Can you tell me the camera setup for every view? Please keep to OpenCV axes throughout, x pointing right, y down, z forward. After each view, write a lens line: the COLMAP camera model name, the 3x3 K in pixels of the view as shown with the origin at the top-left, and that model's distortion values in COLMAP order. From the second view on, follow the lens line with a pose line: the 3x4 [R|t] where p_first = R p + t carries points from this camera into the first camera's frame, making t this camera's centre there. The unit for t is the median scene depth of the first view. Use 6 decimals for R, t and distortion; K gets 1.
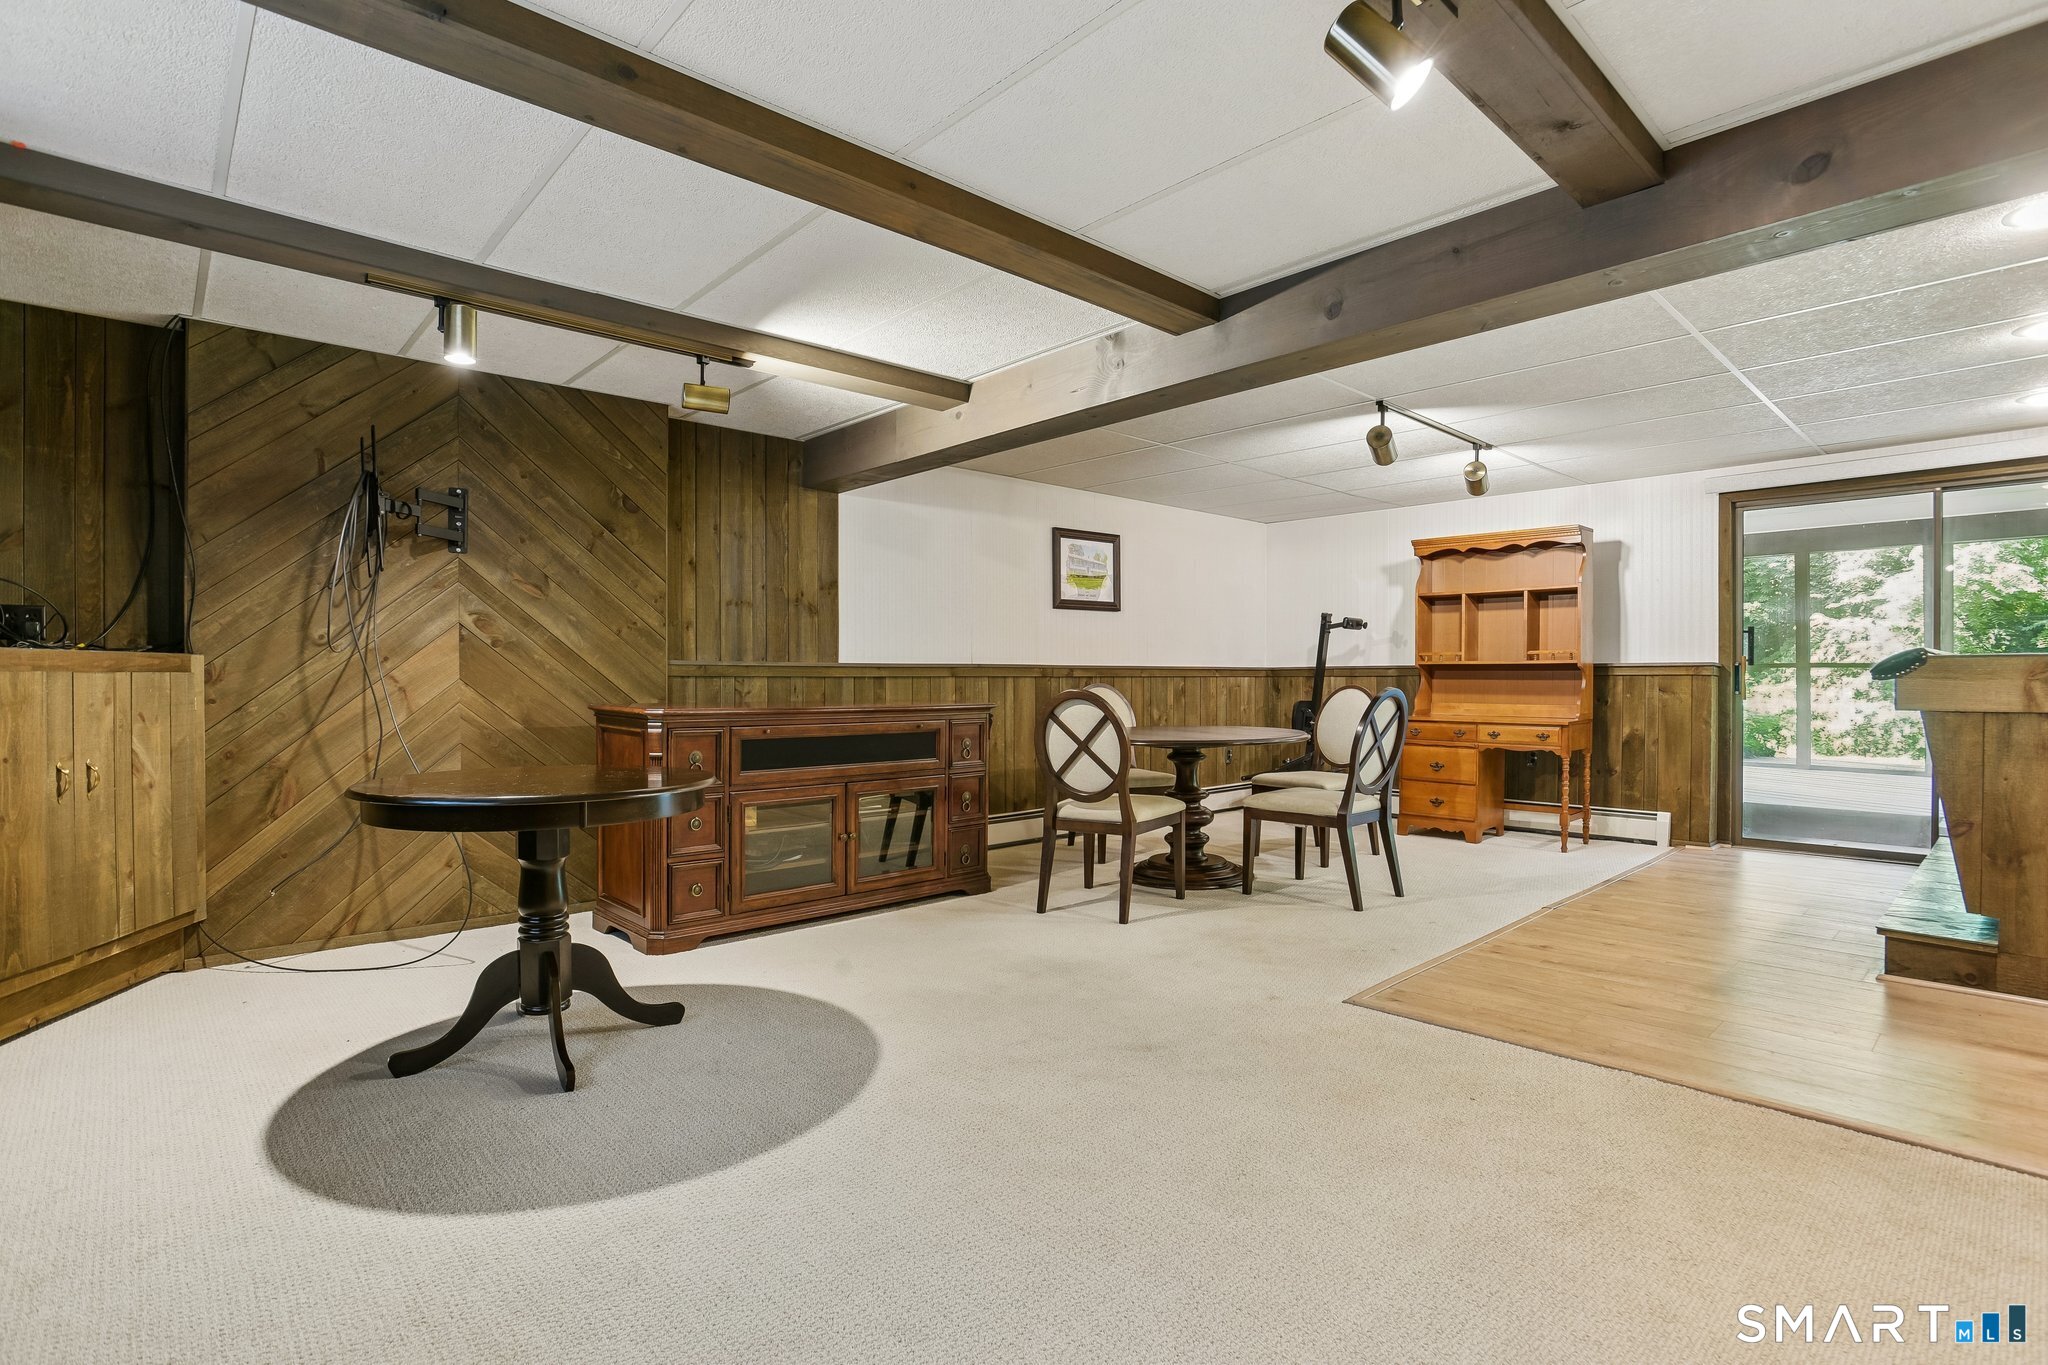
lens RADIAL K [[988.9, 0, 1031.4], [0, 988.9, 732.7], [0, 0, 1]] dist [-0.065928, 0.029601]
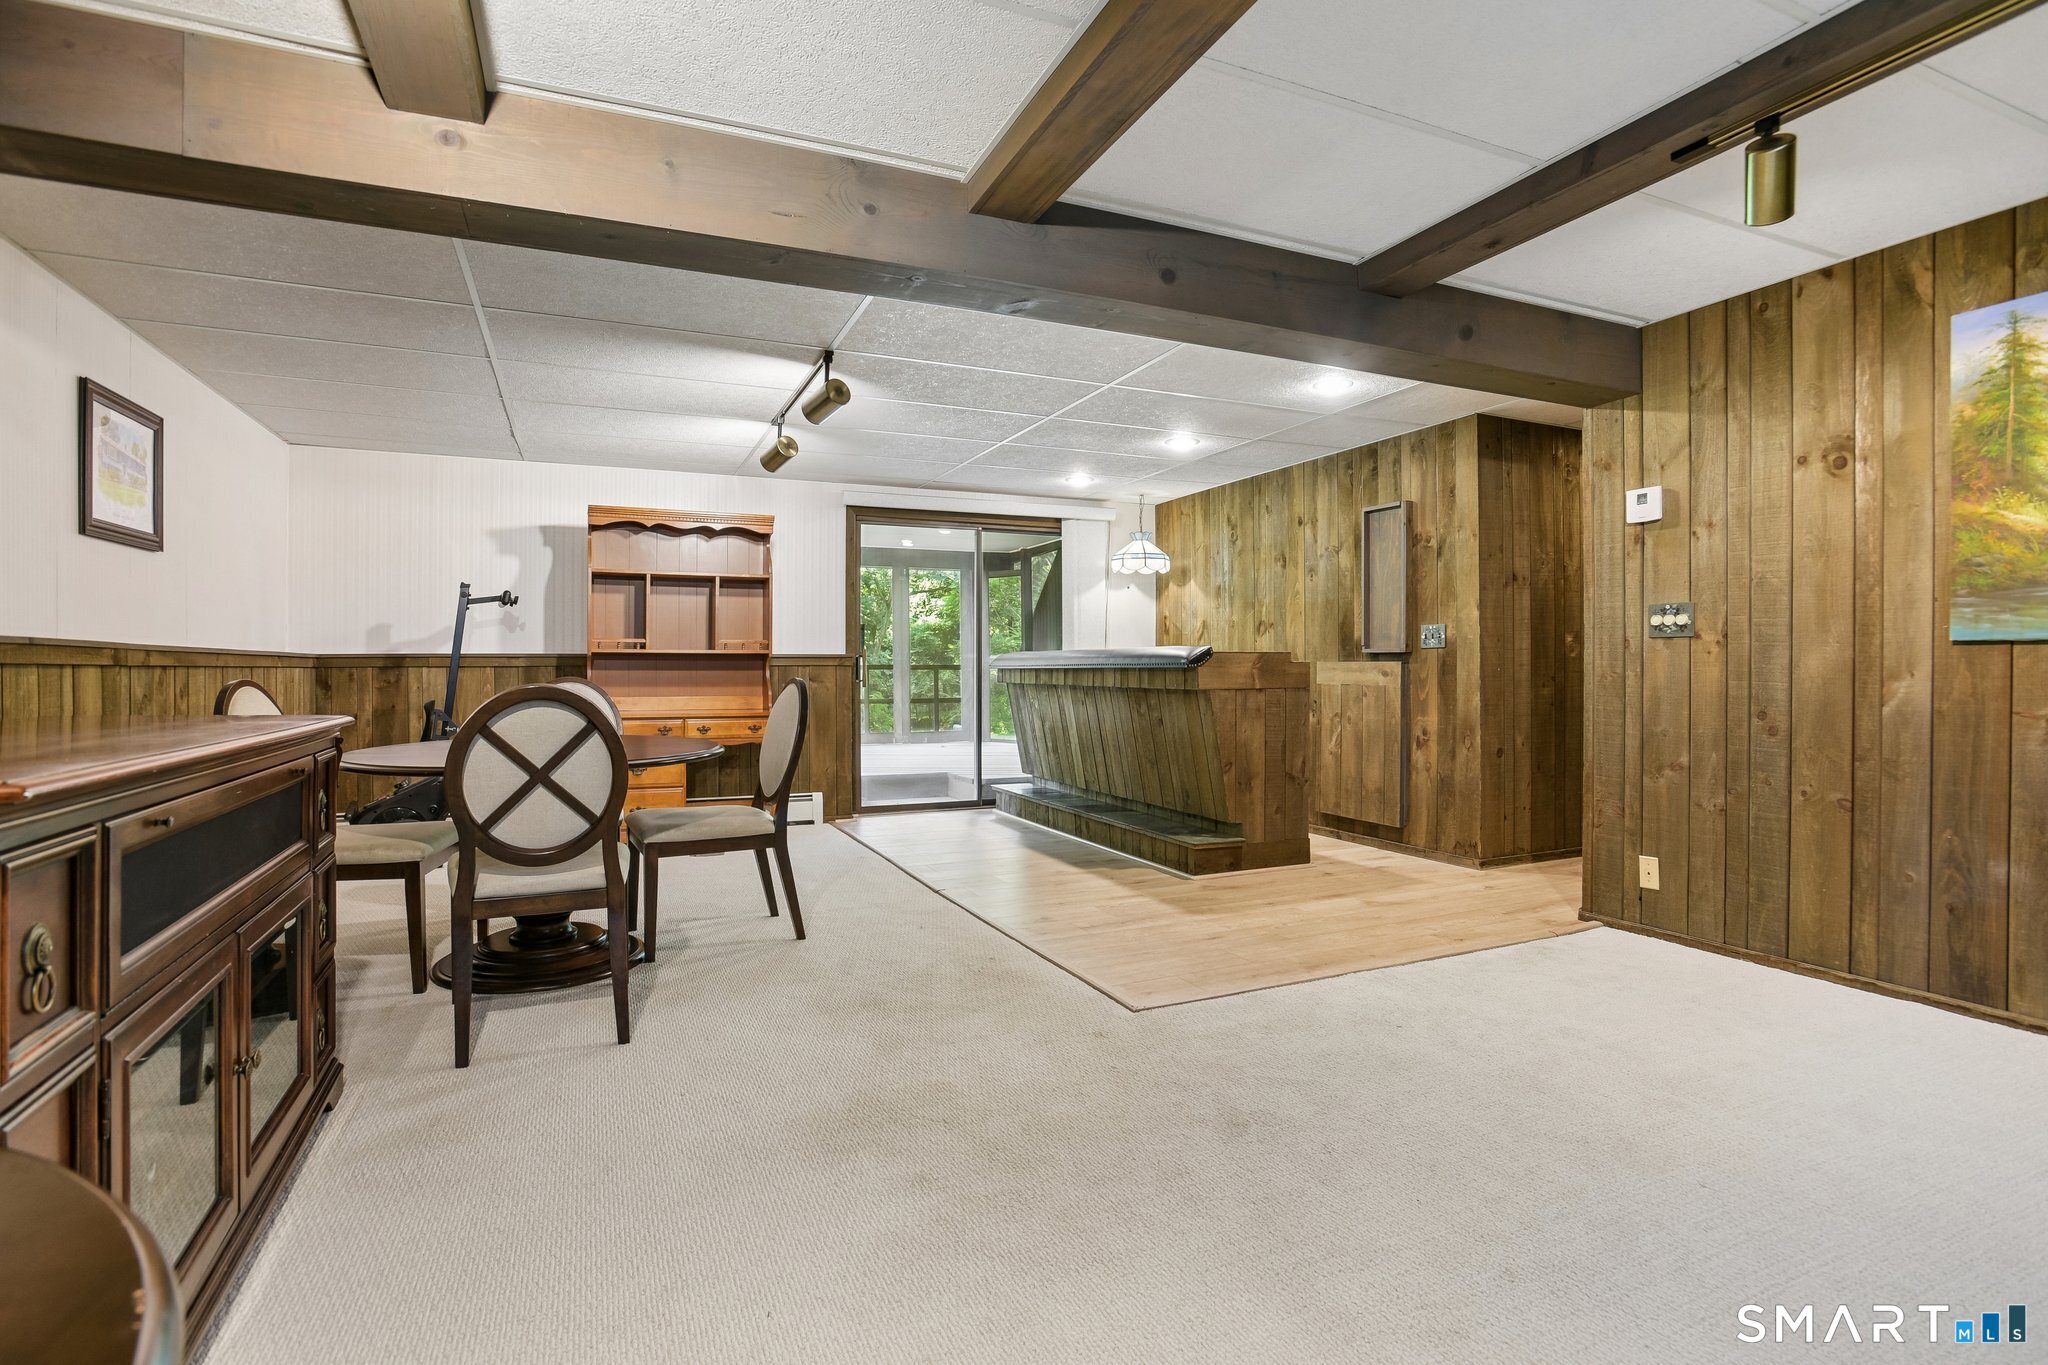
lens RADIAL K [[1001.7, 0, 1024.0], [0, 1001.7, 682.5], [0, 0, 1]] dist [-0.073257, 0.031595]
pose [[0.334603, -0.007970, 0.942325, -0.357818], [0.052801, 0.998552, -0.010303, -0.018860], [-0.940879, 0.053204, 0.334539, 0.456646]]
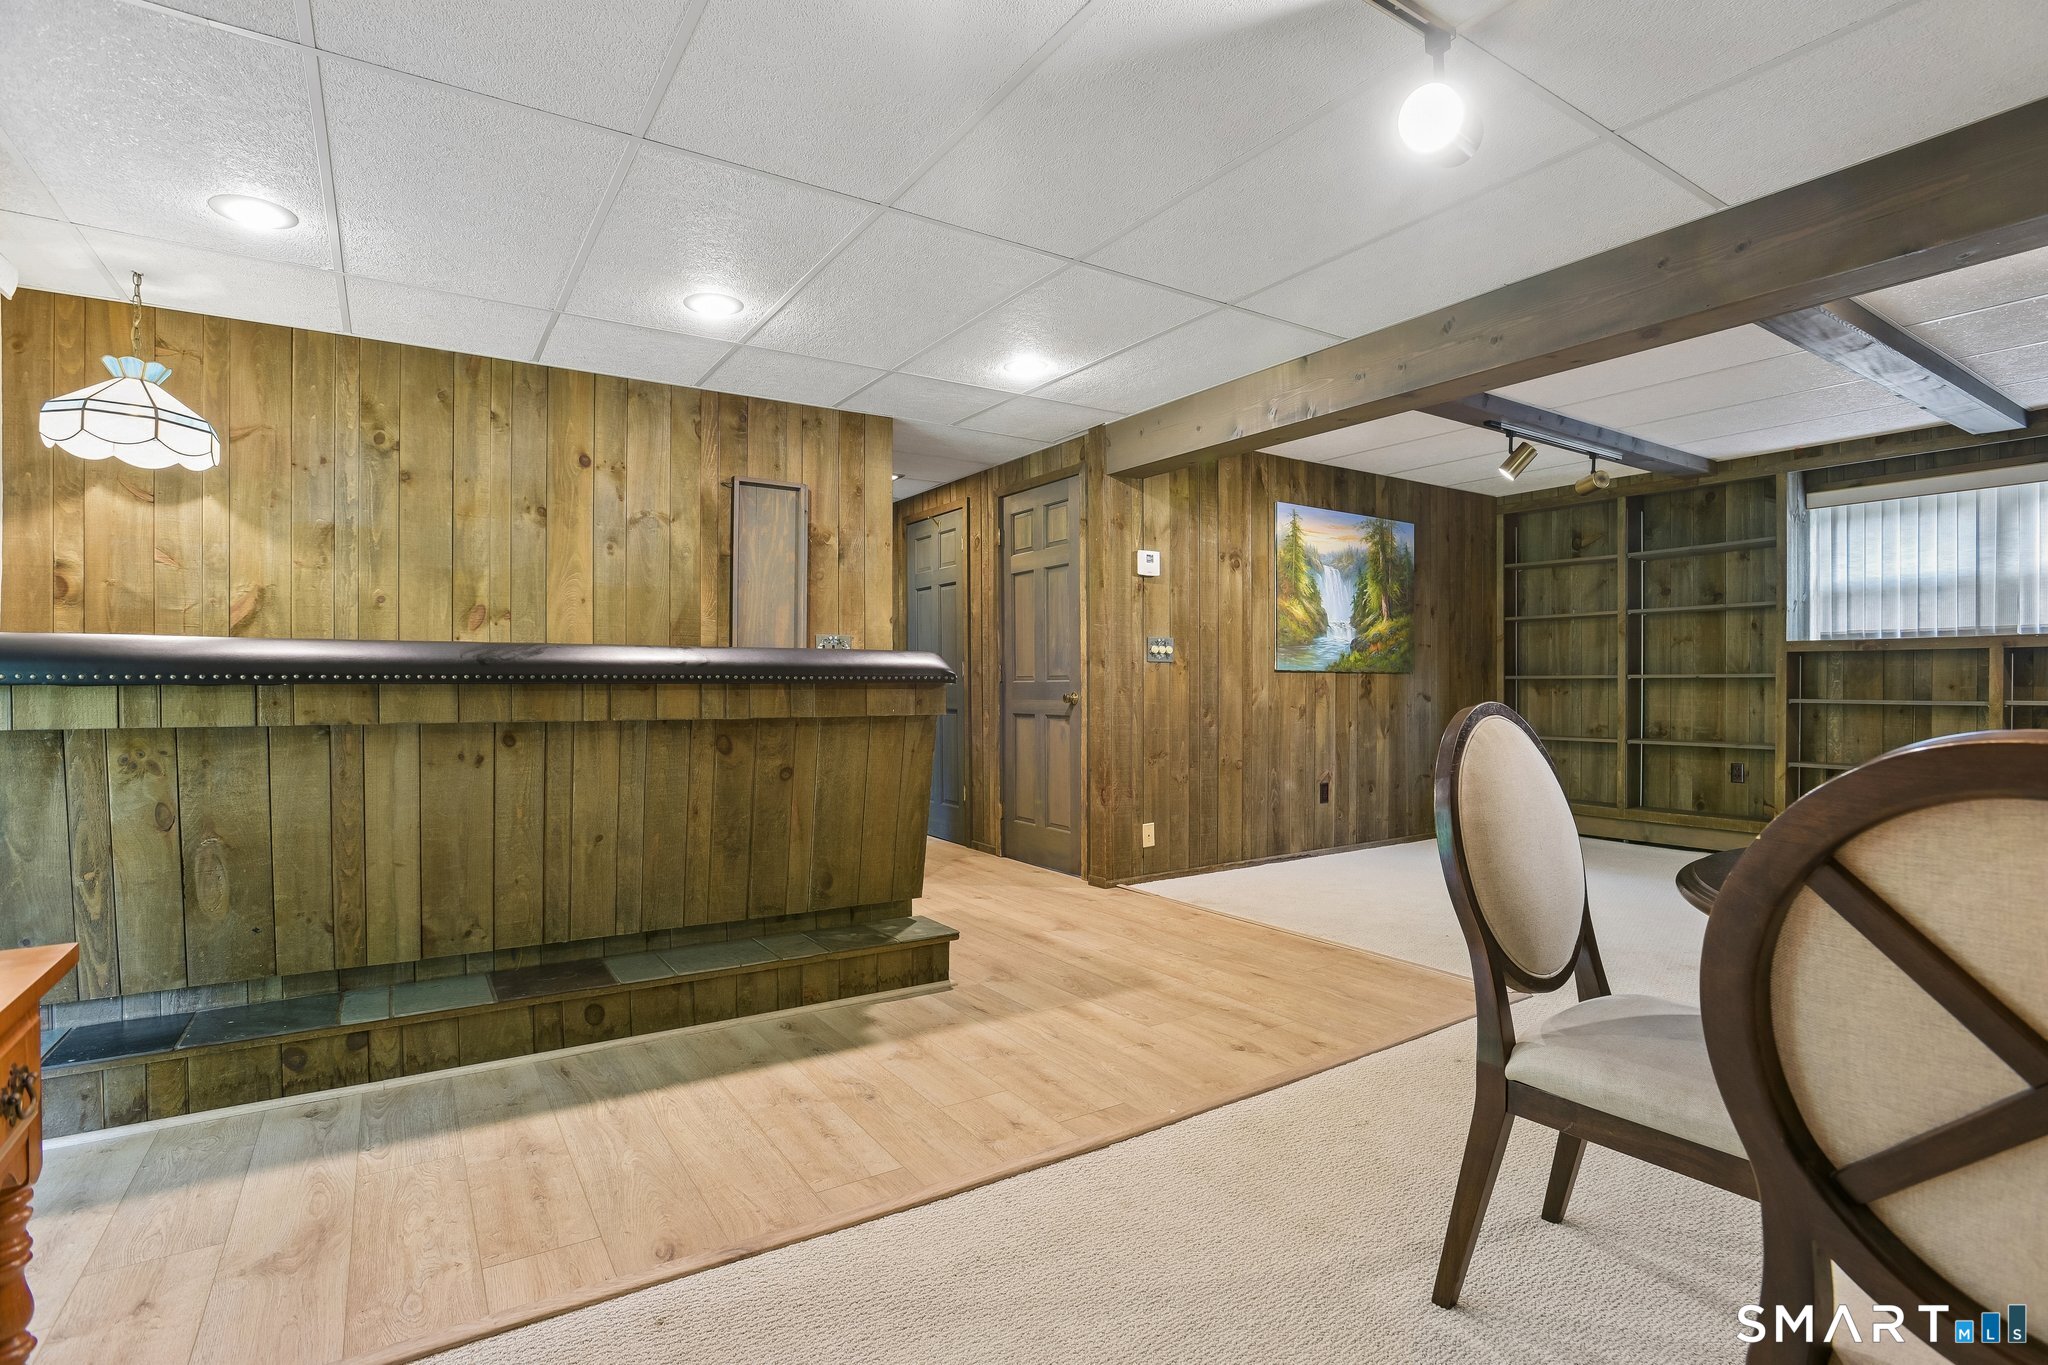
lens RADIAL K [[1001.7, 0, 1024.0], [0, 1001.7, 682.5], [0, 0, 1]] dist [-0.073257, 0.031595]
pose [[-0.985895, 0.005226, 0.167285, 0.398929], [0.014671, 0.998363, 0.055273, -0.069117], [-0.166723, 0.056948, -0.984358, 1.237203]]
